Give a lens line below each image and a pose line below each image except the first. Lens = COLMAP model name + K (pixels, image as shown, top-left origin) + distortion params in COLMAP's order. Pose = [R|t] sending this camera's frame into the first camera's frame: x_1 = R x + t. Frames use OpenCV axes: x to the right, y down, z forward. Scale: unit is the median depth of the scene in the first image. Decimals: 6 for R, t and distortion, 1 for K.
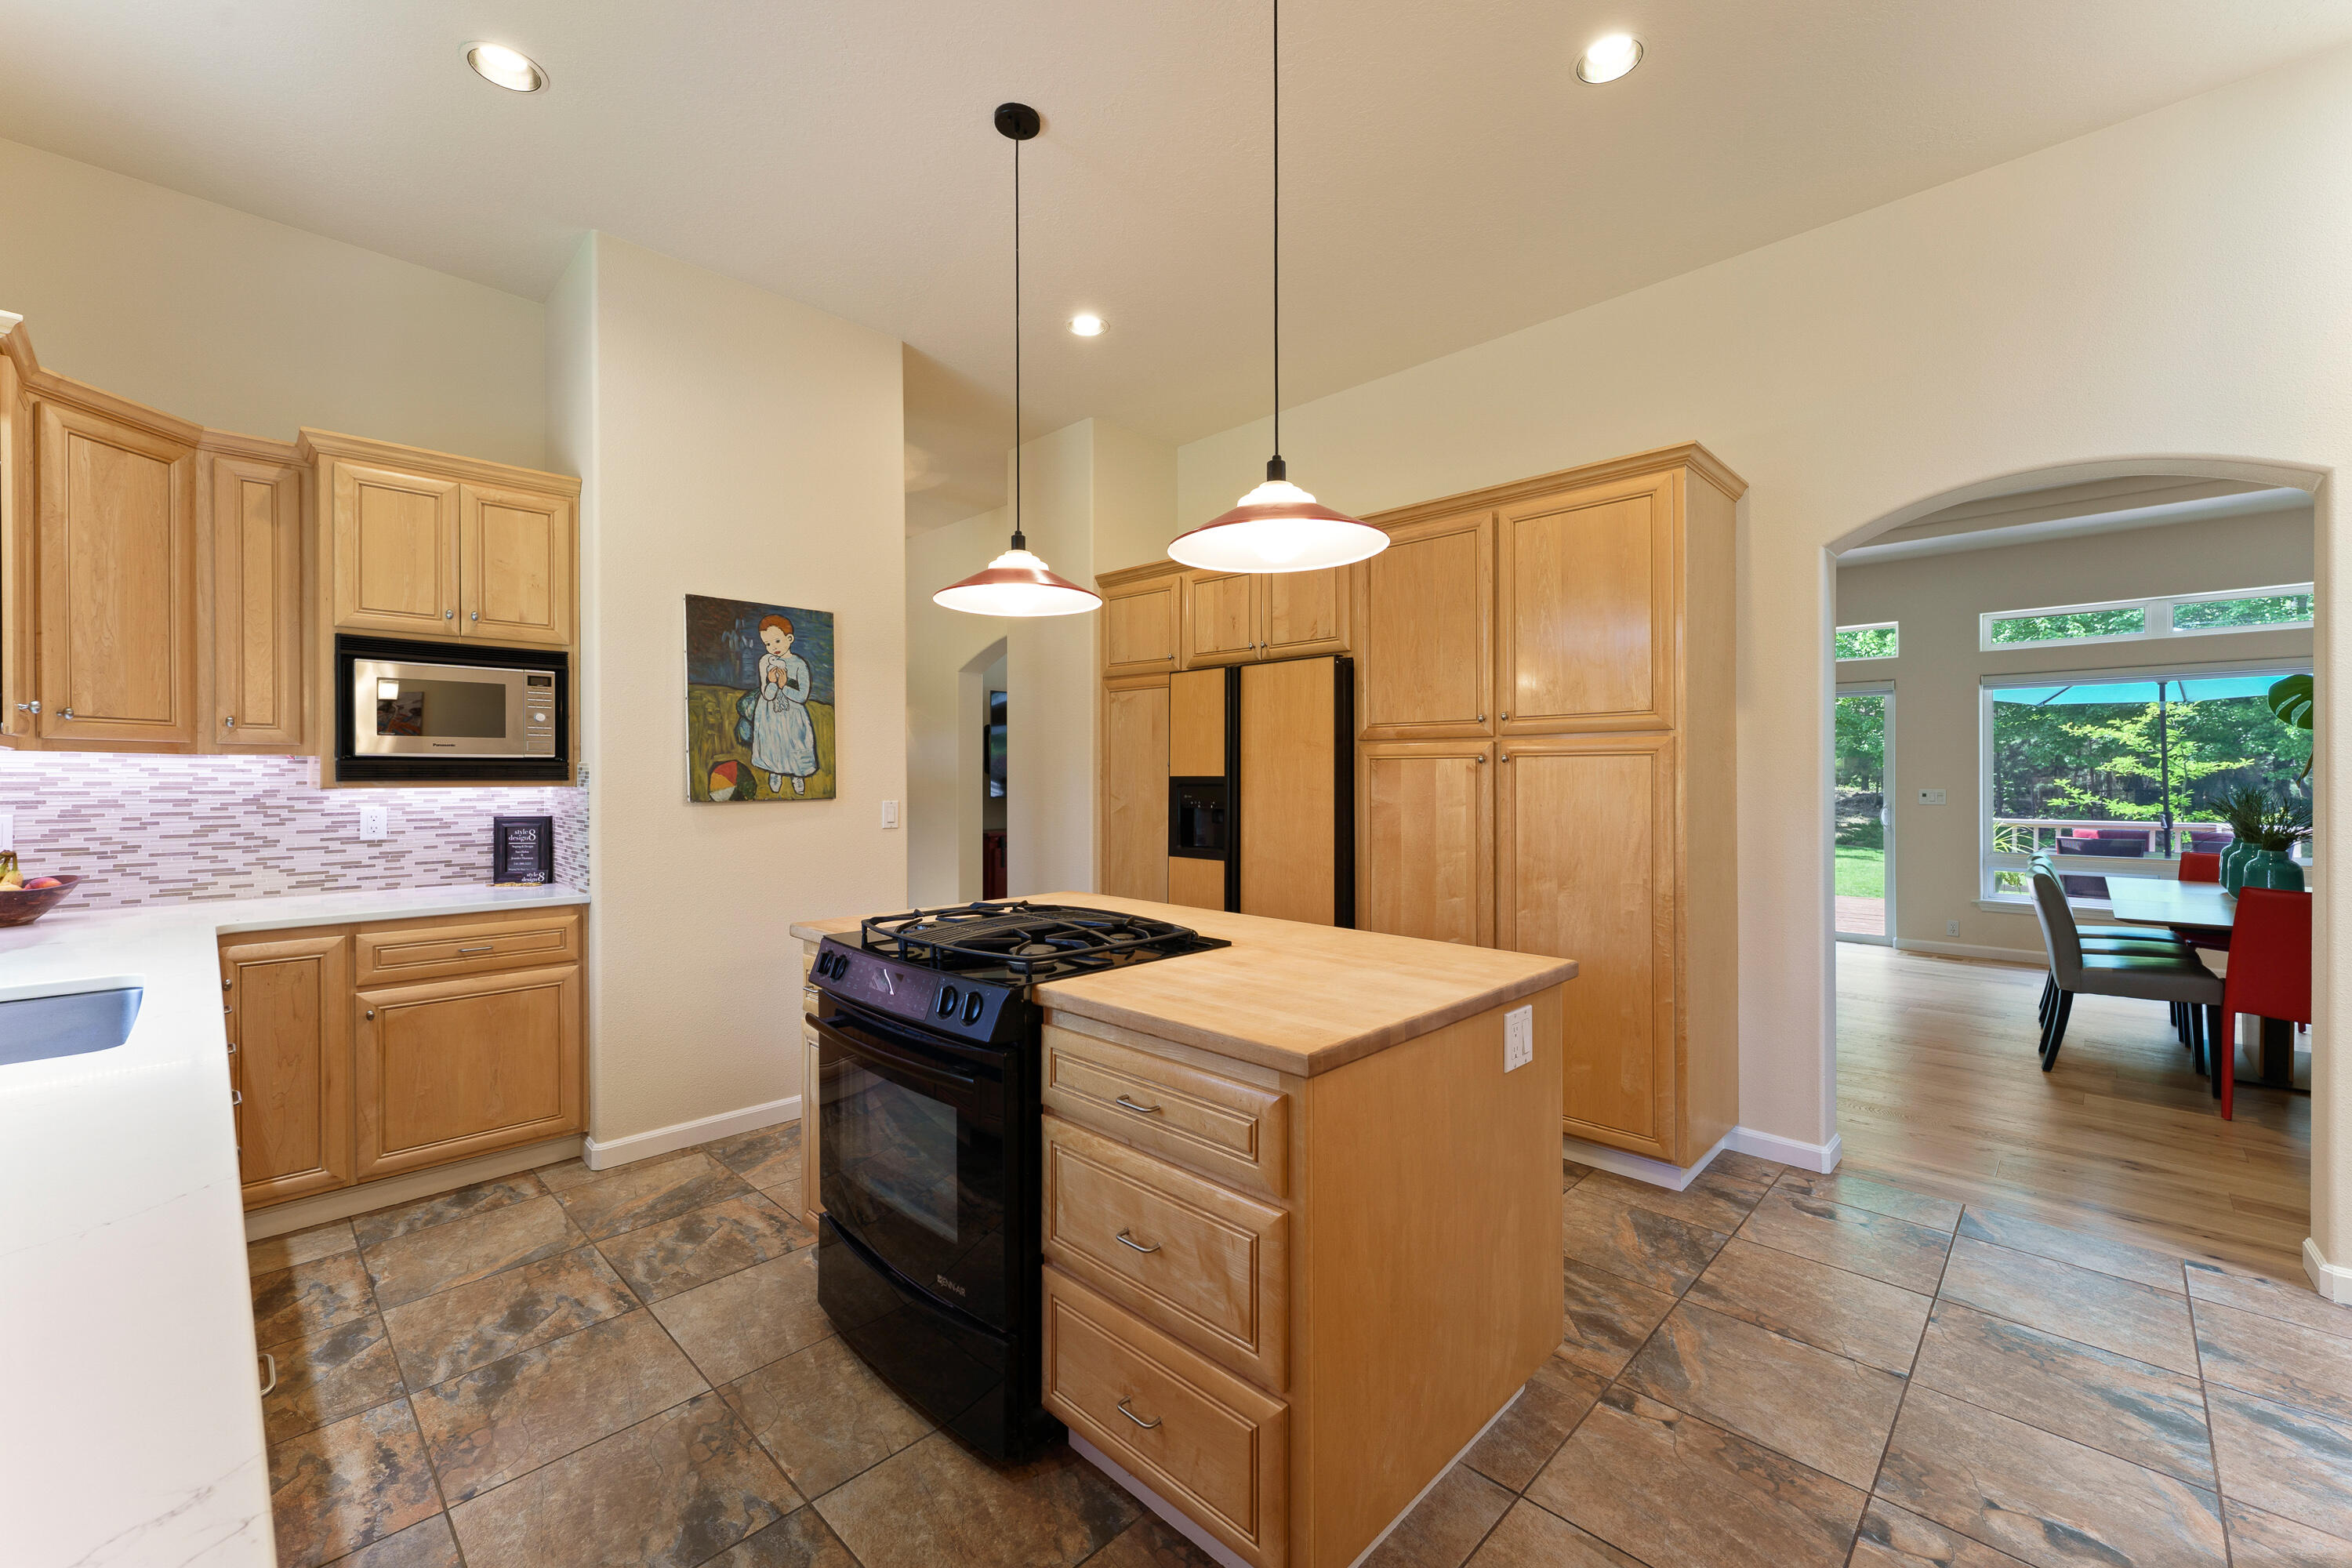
lens RADIAL K [[951.0, 0, 1180.6], [0, 951.0, 780.4], [0, 0, 1]] dist [0.006754, 0.000141]
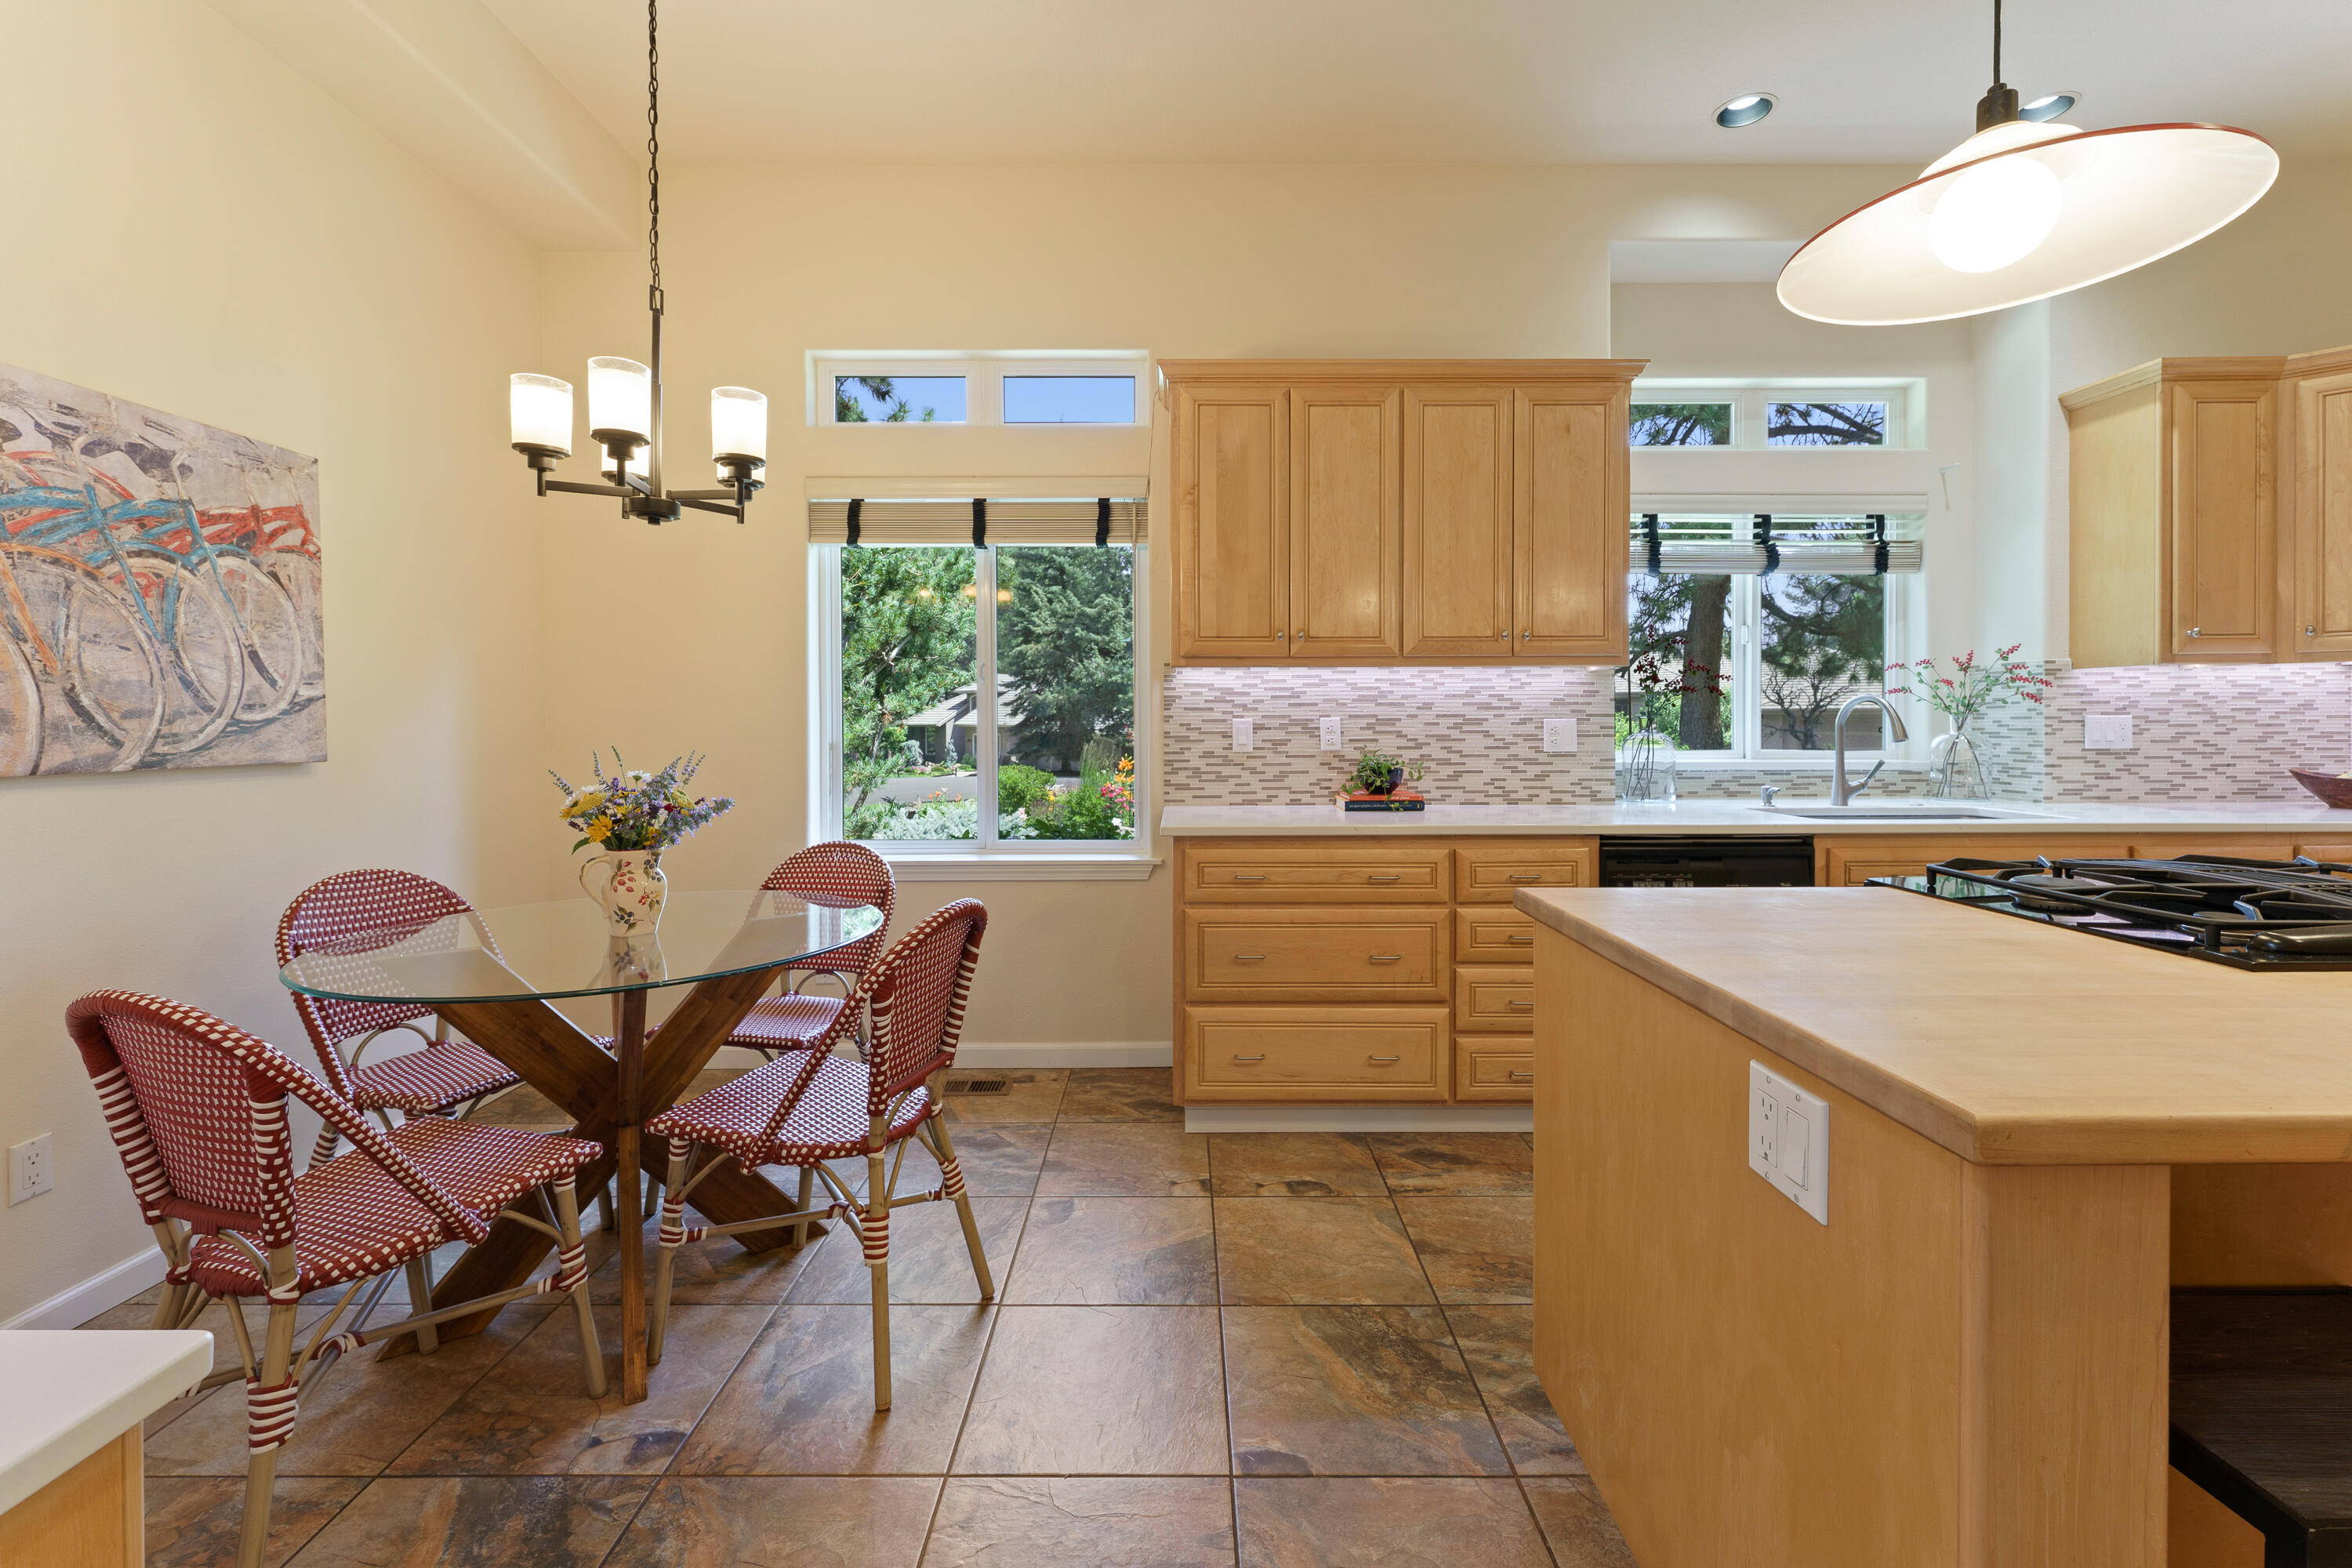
lens RADIAL K [[971.2, 0, 1180.5], [0, 971.2, 725.0], [0, 0, 1]] dist [0.002468, 0.000058]
pose [[-0.715125, 0.004952, -0.698980, 0.579930], [-0.001524, 0.999961, 0.008644, 0.032628], [0.698995, 0.007247, -0.715089, 0.713056]]
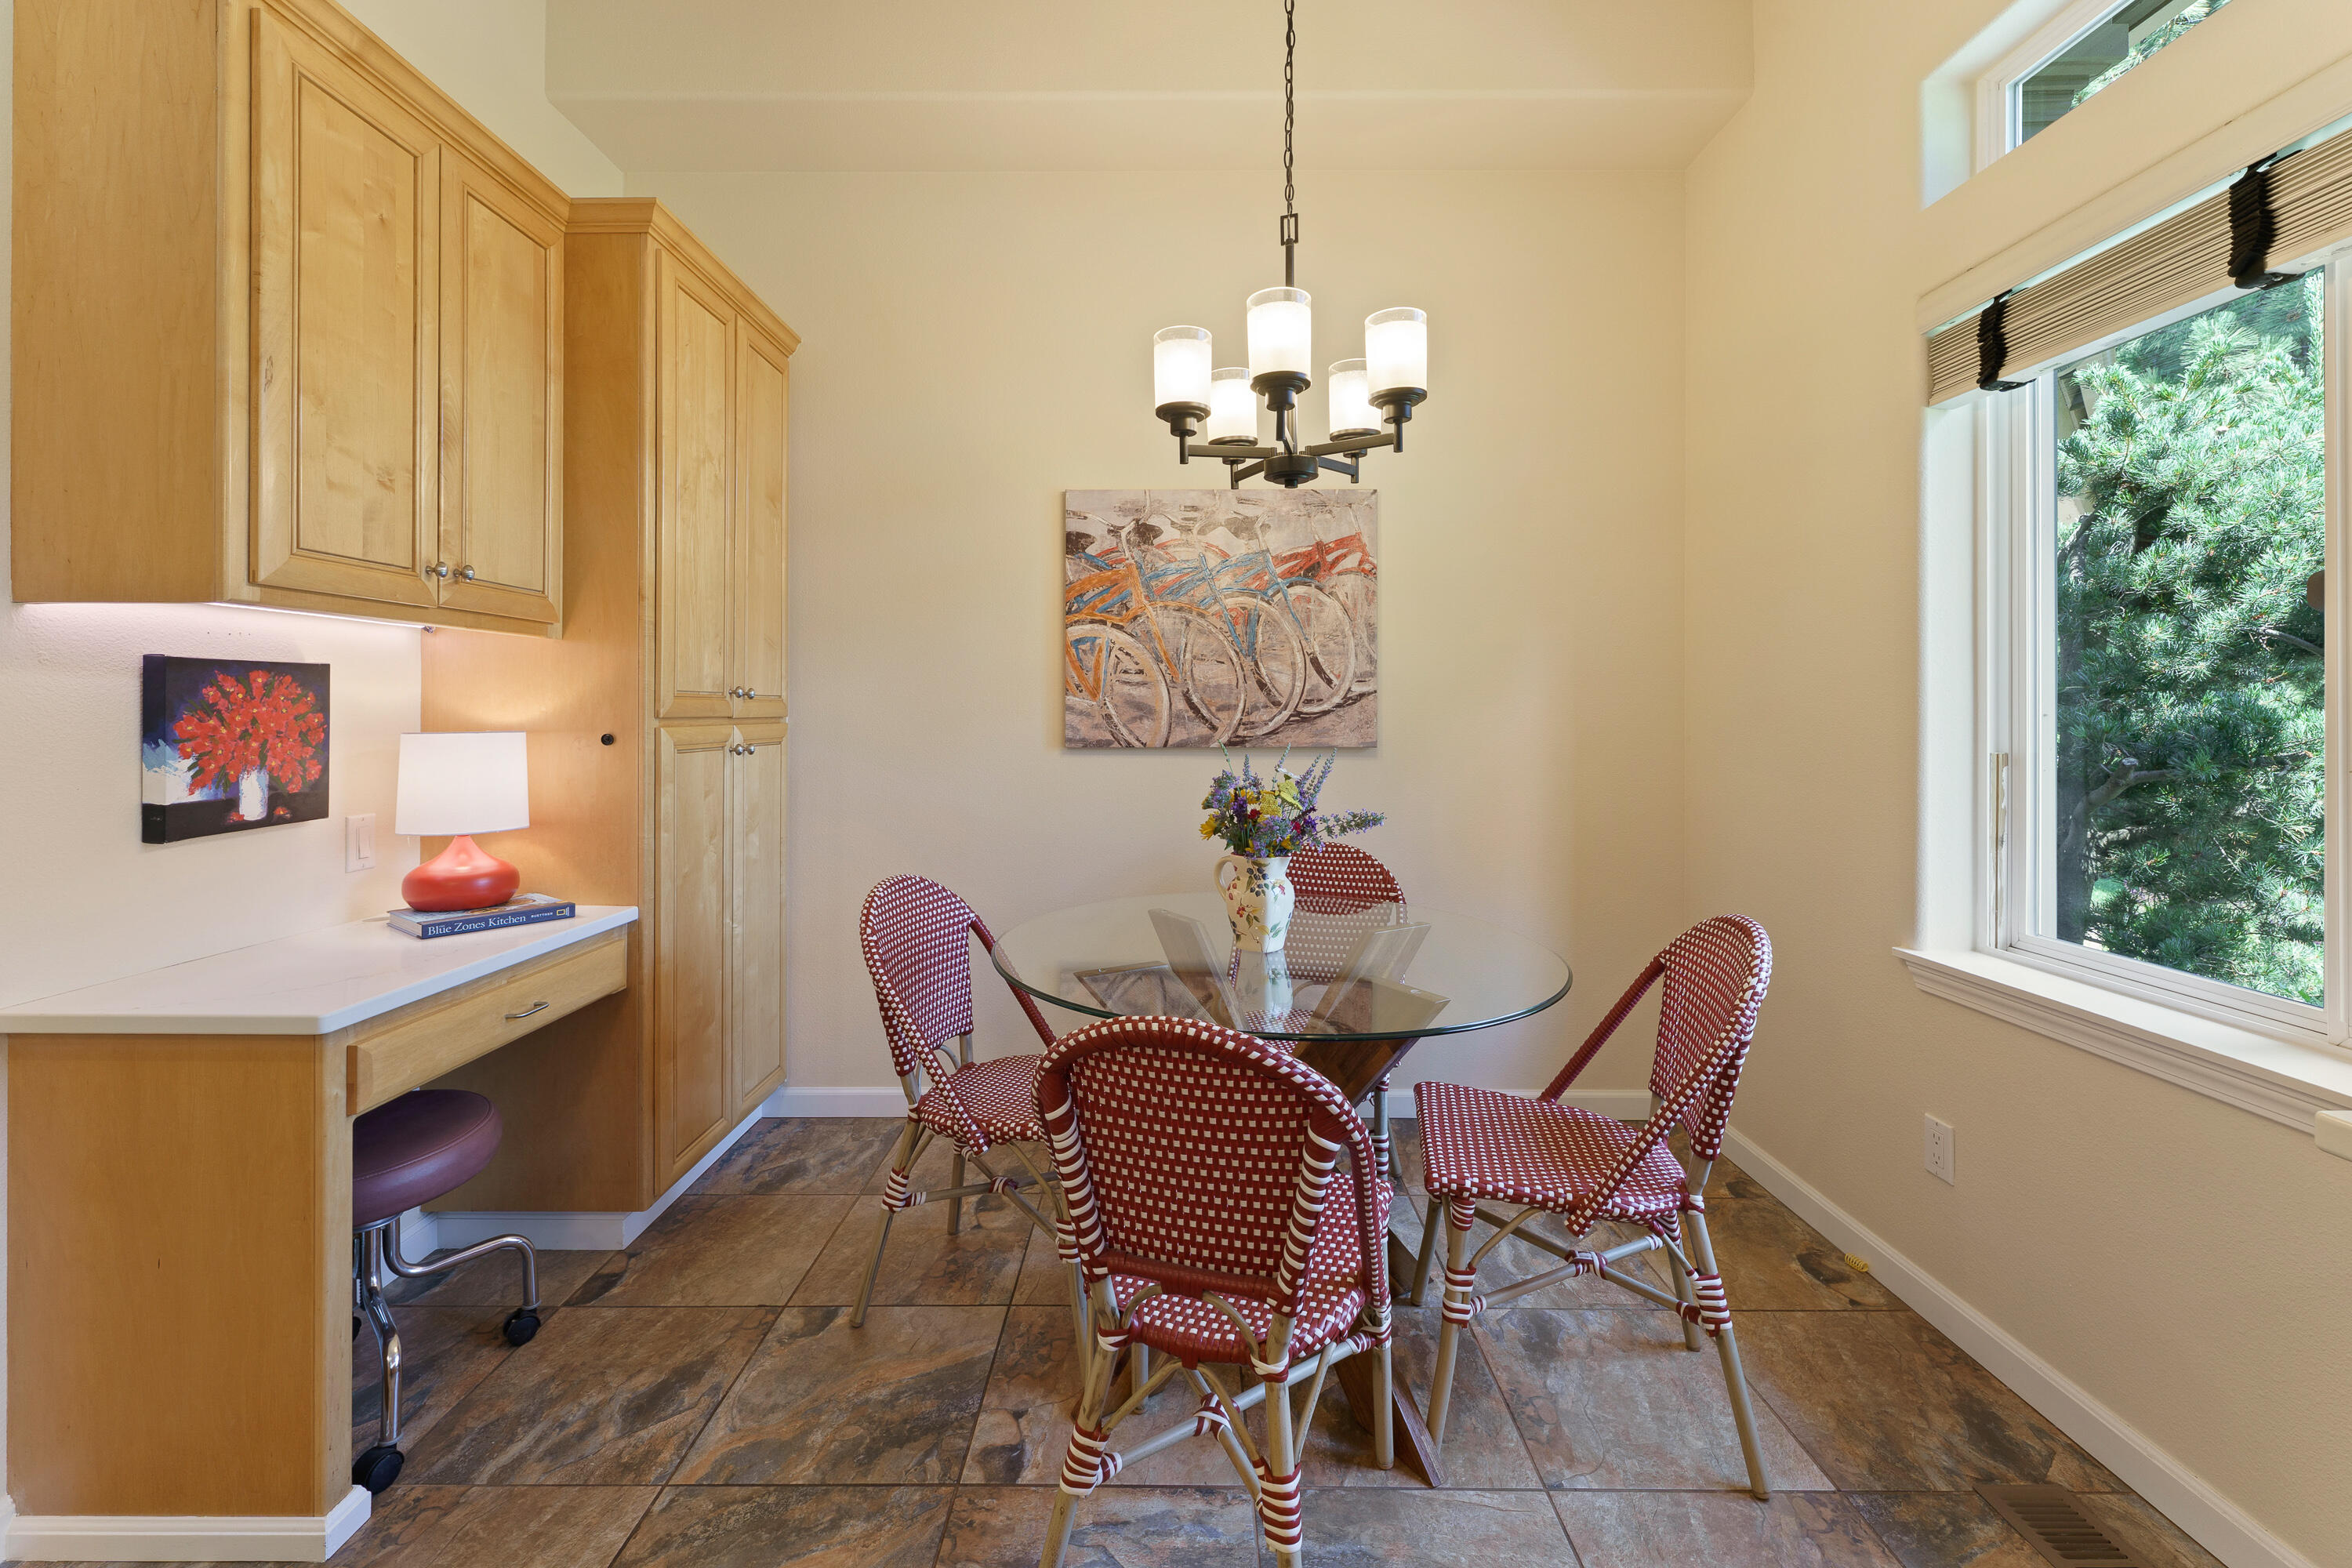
lens RADIAL K [[958.6, 0, 1181.9], [0, 958.6, 709.8], [0, 0, 1]] dist [0.001747, -0.000002]
pose [[-0.694290, 0.000921, 0.719695, -0.014698], [0.003444, 0.999992, 0.002042, 0.031977], [-0.719687, 0.003896, -0.694288, 0.420064]]
